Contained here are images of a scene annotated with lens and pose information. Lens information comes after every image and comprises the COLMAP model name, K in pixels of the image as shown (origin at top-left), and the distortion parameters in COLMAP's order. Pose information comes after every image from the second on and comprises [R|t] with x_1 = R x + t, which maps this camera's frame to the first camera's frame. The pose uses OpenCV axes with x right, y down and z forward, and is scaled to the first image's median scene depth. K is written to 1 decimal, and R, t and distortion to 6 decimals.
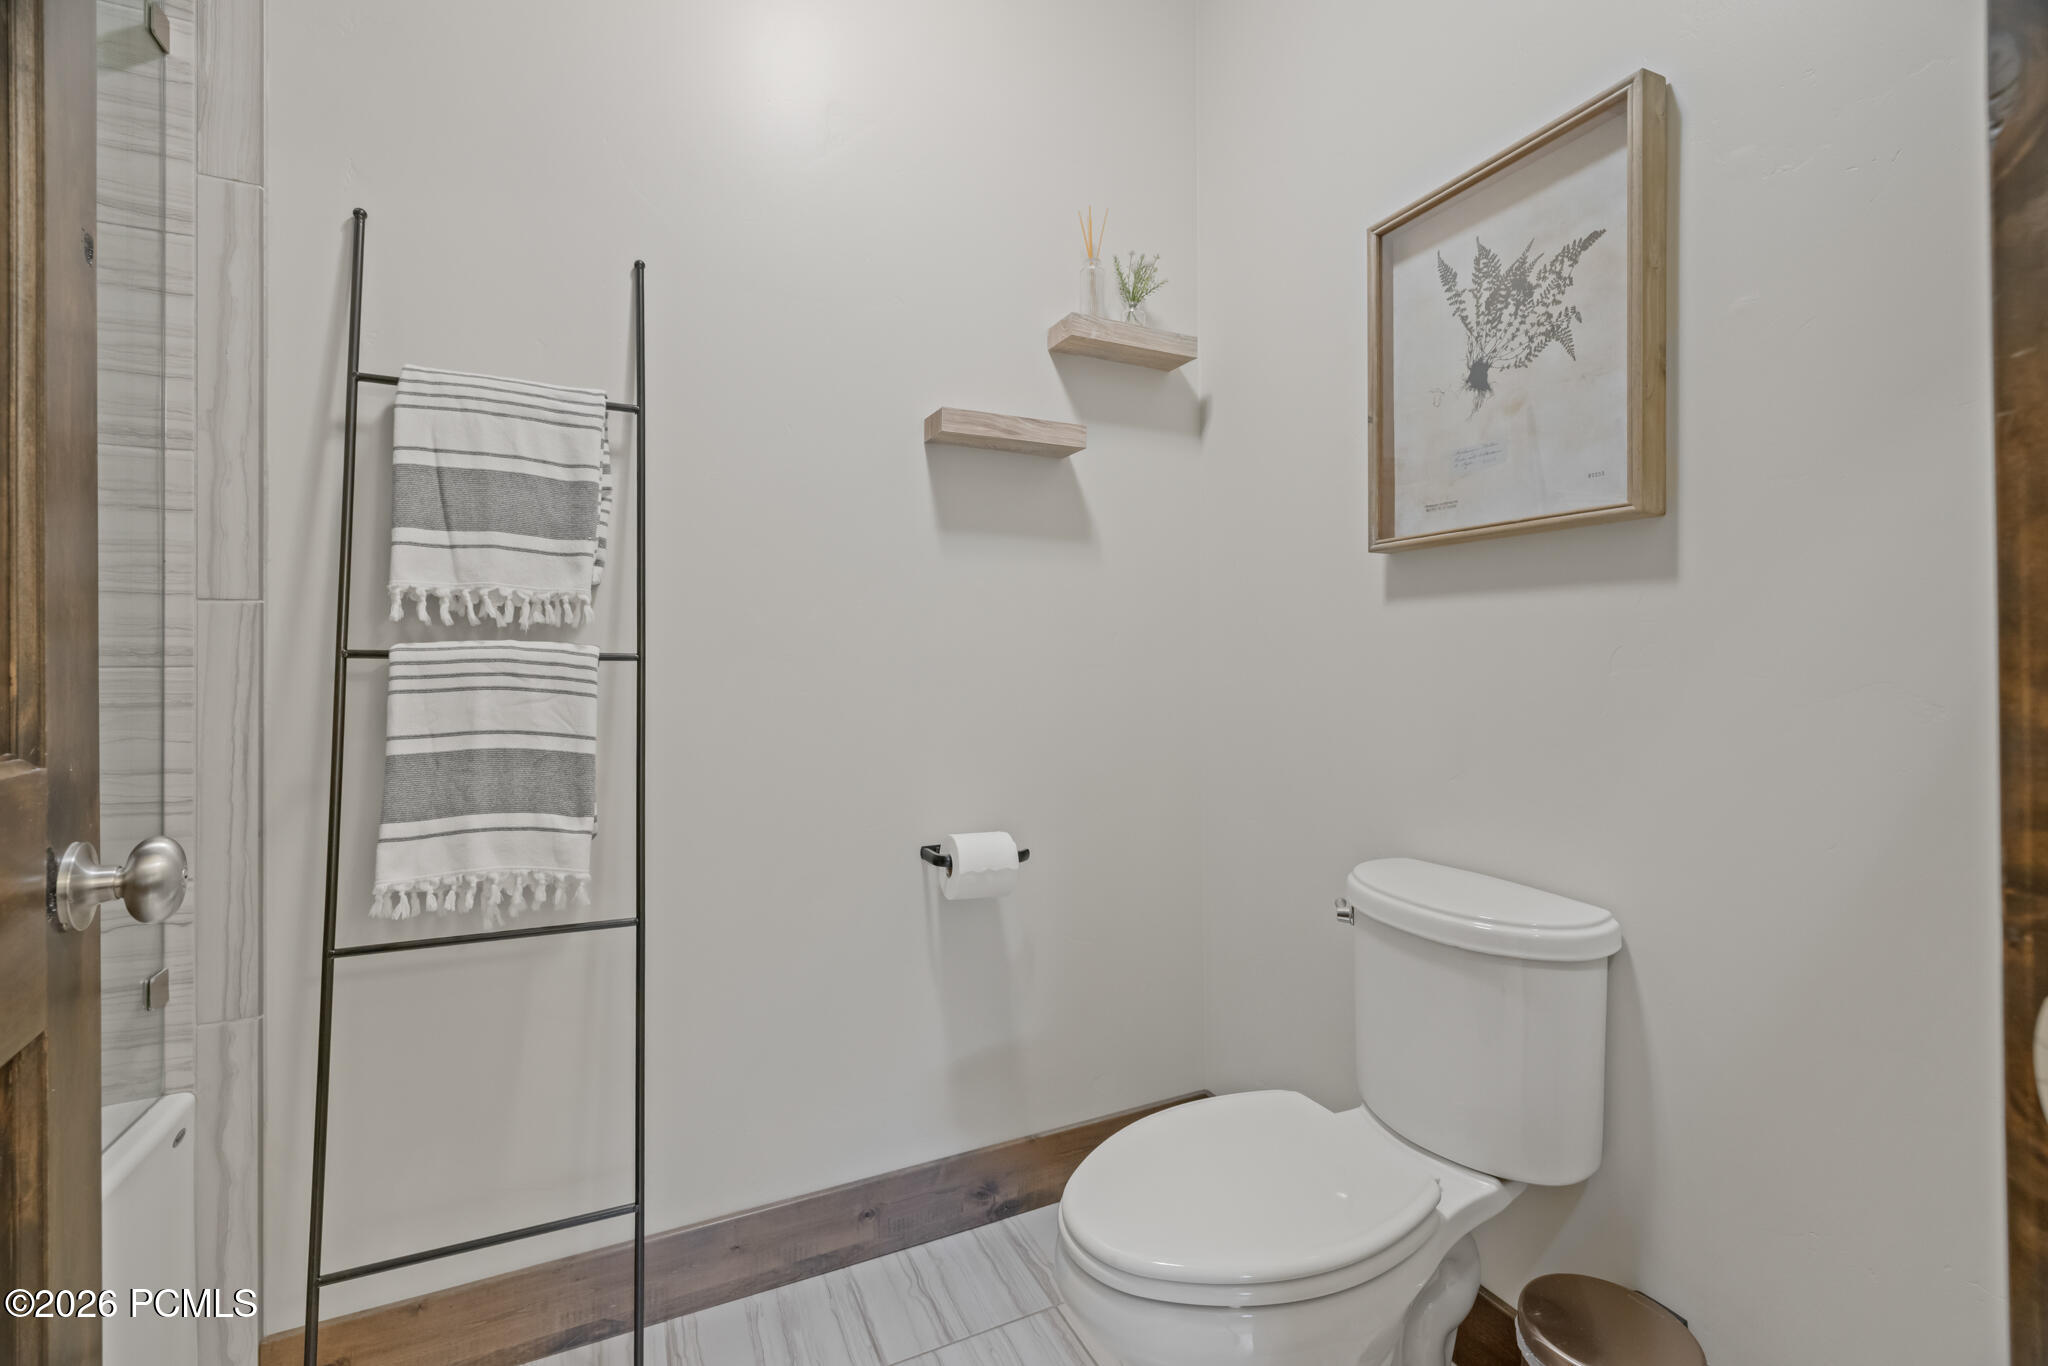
lens RADIAL K [[863.0, 0, 1023.5], [0, 863.0, 669.6], [0, 0, 1]] dist [0.000764, -0.000244]
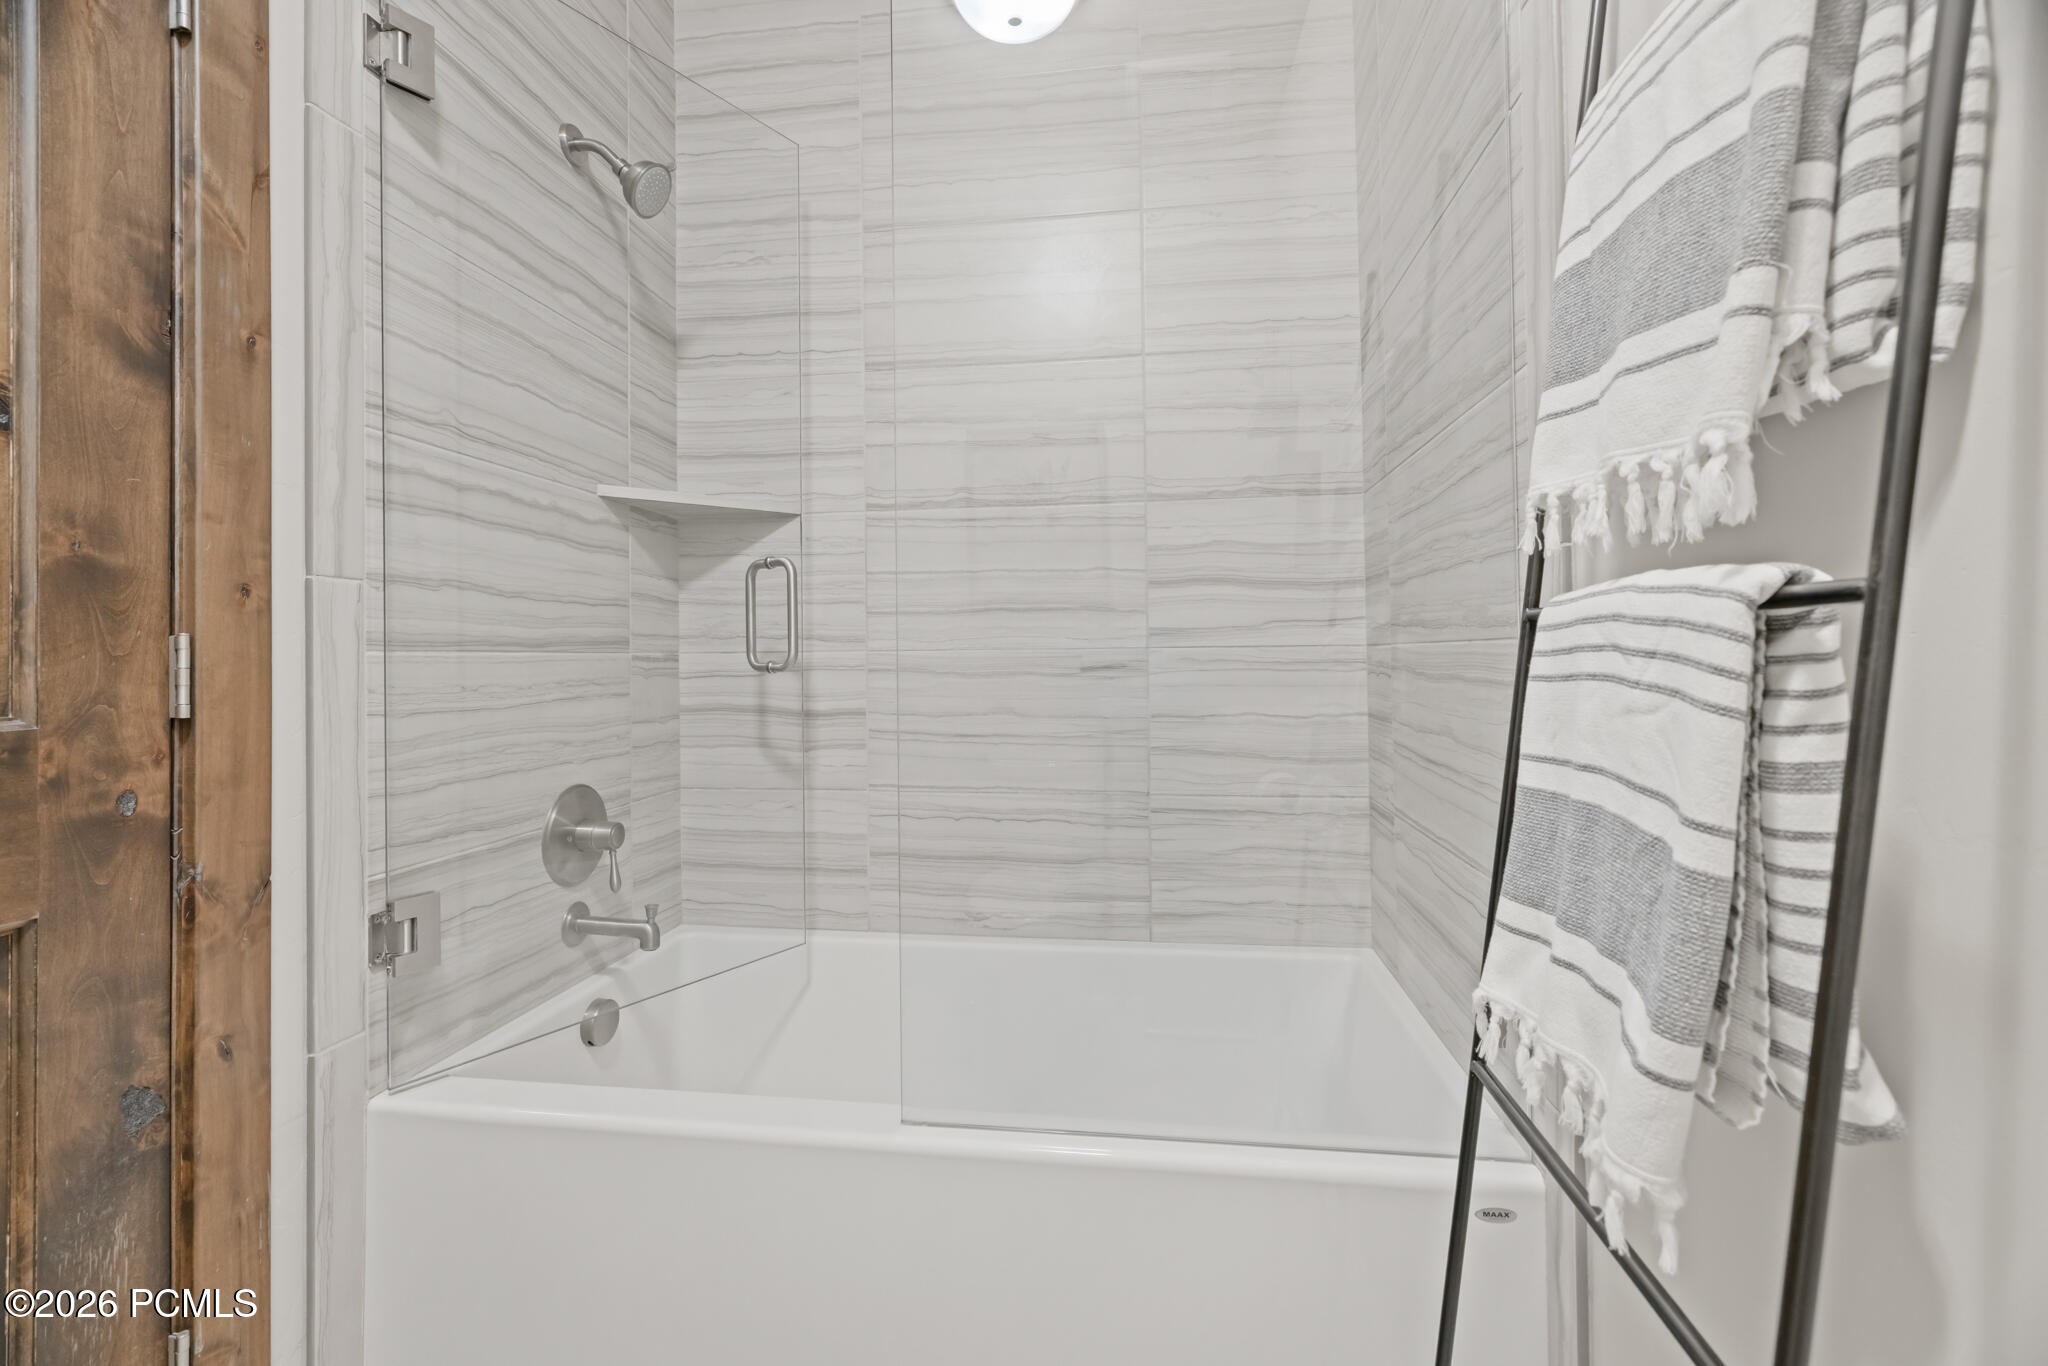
lens RADIAL K [[863.0, 0, 1025.8], [0, 863.0, 667.1], [0, 0, 1]] dist [0.000764, -0.000244]
pose [[-0.544430, 0.020264, -0.838562, -0.039288], [0.008464, 0.999790, 0.018665, 0.004713], [0.838764, 0.003064, -0.544487, 0.973921]]
